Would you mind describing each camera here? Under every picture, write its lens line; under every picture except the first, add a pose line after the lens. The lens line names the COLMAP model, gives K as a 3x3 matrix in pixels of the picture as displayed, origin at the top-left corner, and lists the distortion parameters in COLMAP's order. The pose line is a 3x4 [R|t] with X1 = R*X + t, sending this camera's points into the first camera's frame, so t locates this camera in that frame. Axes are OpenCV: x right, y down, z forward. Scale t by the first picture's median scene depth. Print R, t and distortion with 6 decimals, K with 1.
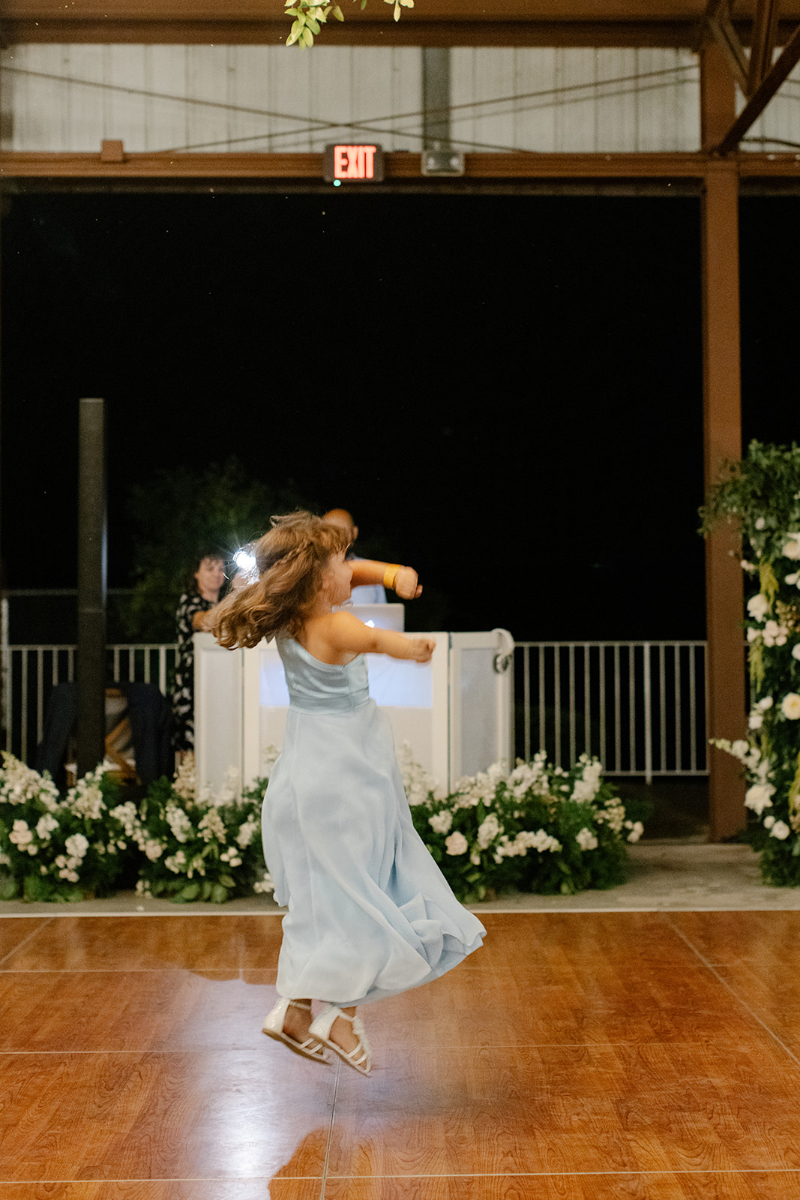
lens RADIAL K [[1661.9, 0, 378.5], [0, 1661.9, 573.4], [0, 0, 1]] dist [0.041543, 0.017086]
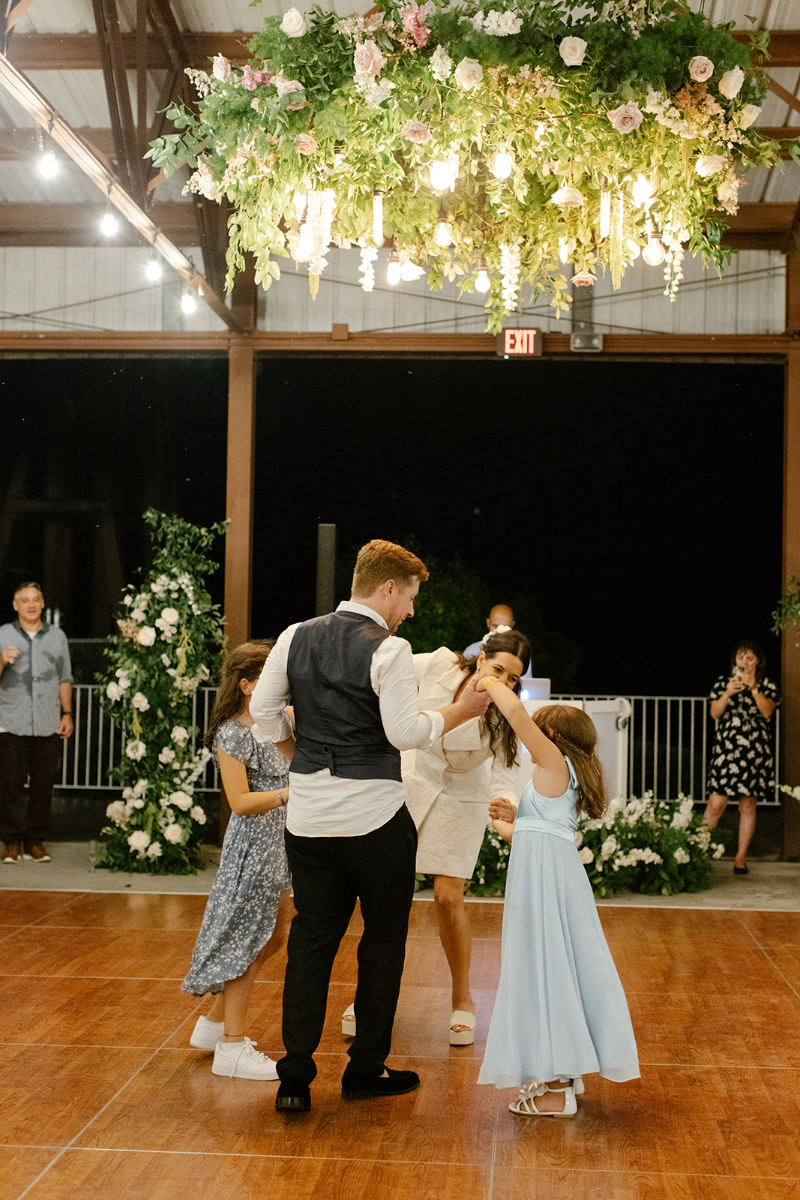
lens RADIAL K [[1661.9, 0, 378.5], [0, 1661.9, 573.4], [0, 0, 1]] dist [0.041543, 0.017086]
pose [[0.996534, 0.022096, -0.080201, -0.018414], [-0.021902, 0.999755, 0.003292, -0.071061], [0.080254, -0.001524, 0.996773, -0.383494]]
